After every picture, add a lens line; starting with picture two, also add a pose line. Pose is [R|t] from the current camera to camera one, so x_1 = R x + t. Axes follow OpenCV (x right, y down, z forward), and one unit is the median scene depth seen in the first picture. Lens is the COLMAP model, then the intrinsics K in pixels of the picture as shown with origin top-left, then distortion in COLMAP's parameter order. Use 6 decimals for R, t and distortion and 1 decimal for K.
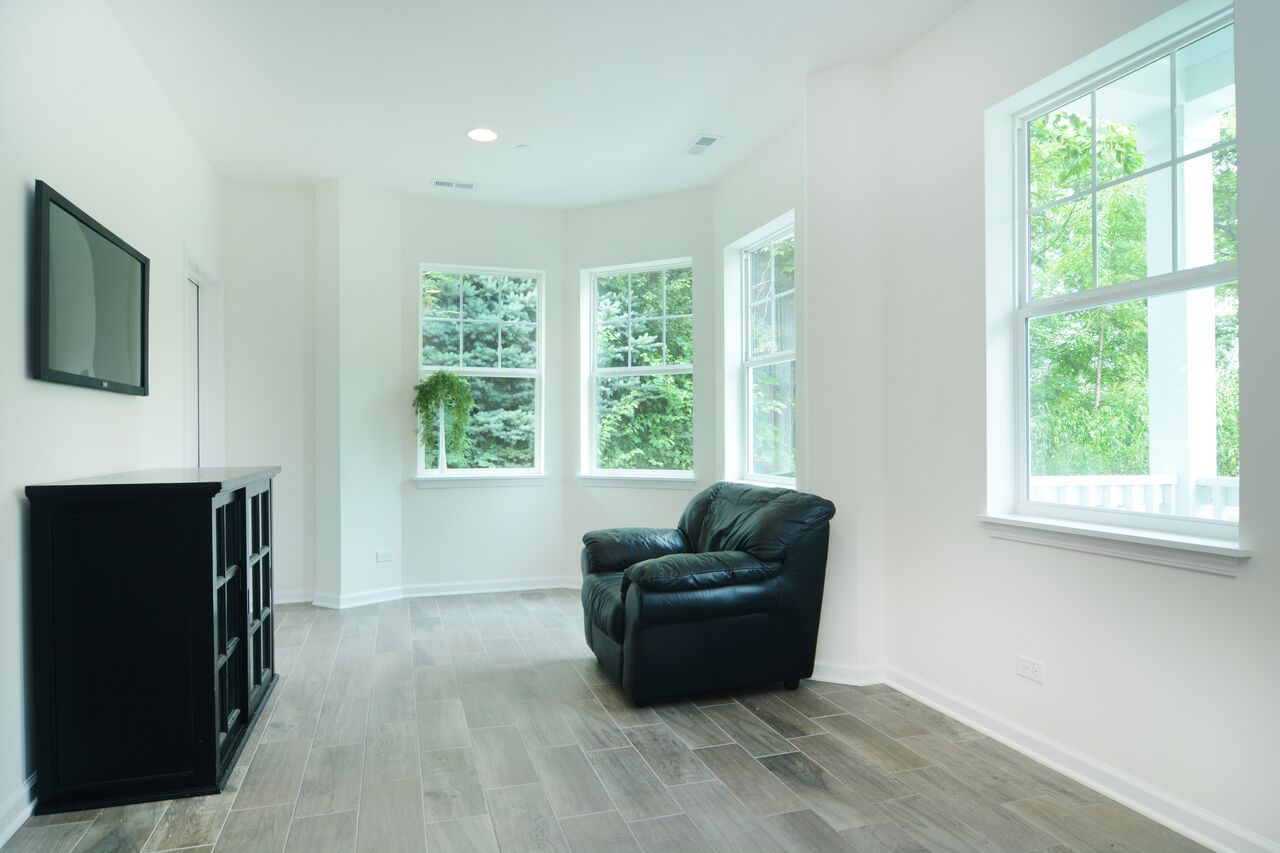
lens RADIAL K [[740.3, 0, 637.8], [0, 740.3, 436.8], [0, 0, 1]] dist [-0.014913, -0.001406]
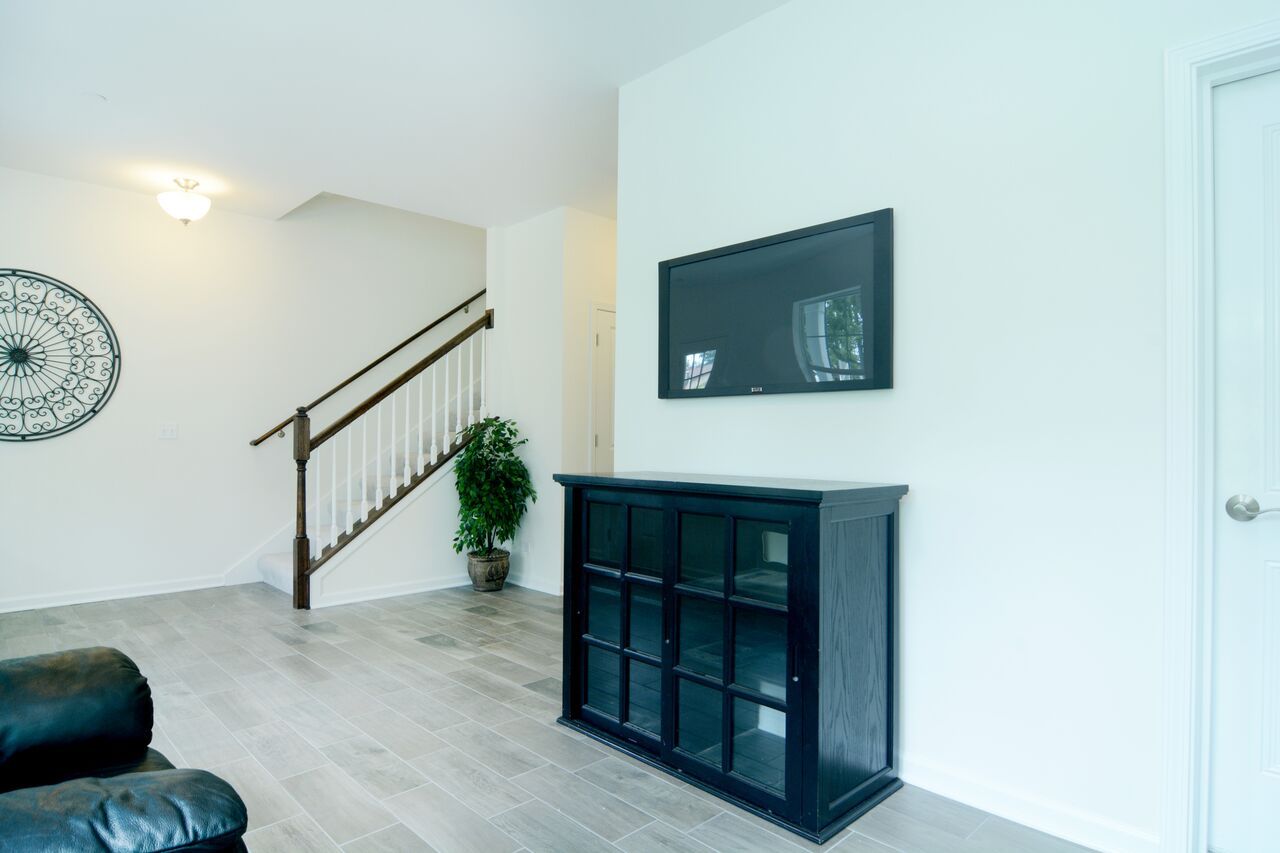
lens RADIAL K [[714.2, 0, 634.8], [0, 714.2, 432.8], [0, 0, 1]] dist [-0.012929, -0.002886]
pose [[-0.896199, -0.008573, -0.443570, -0.111294], [-0.006903, 0.999962, -0.005381, -0.003285], [0.443599, -0.001760, -0.896224, 1.694703]]
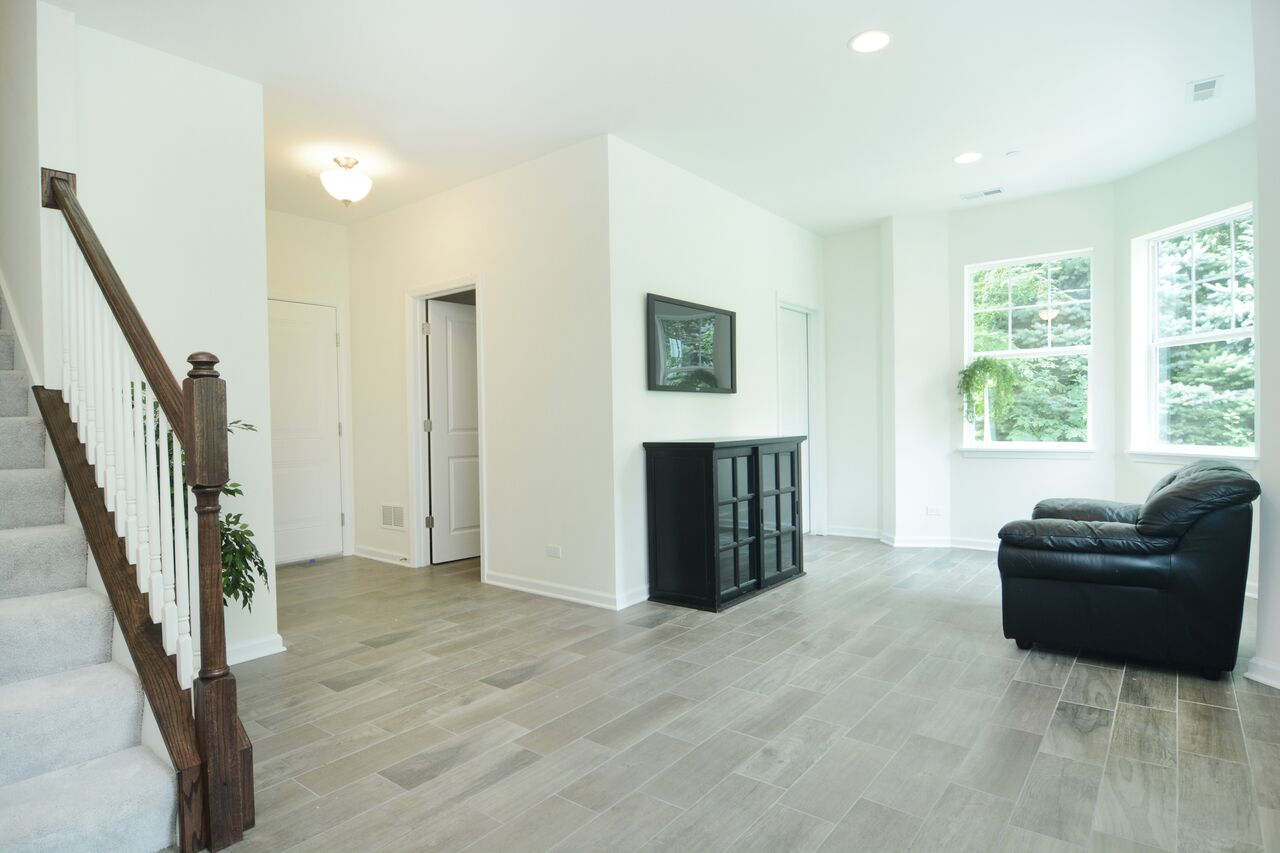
lens RADIAL K [[686.7, 0, 636.2], [0, 686.7, 435.2], [0, 0, 1]] dist [-0.028086, -0.001614]
pose [[0.556232, 0.011445, -0.830948, 0.571292], [0.015205, 0.999598, 0.023946, 0.000443], [0.830888, -0.025954, 0.555834, -0.079047]]
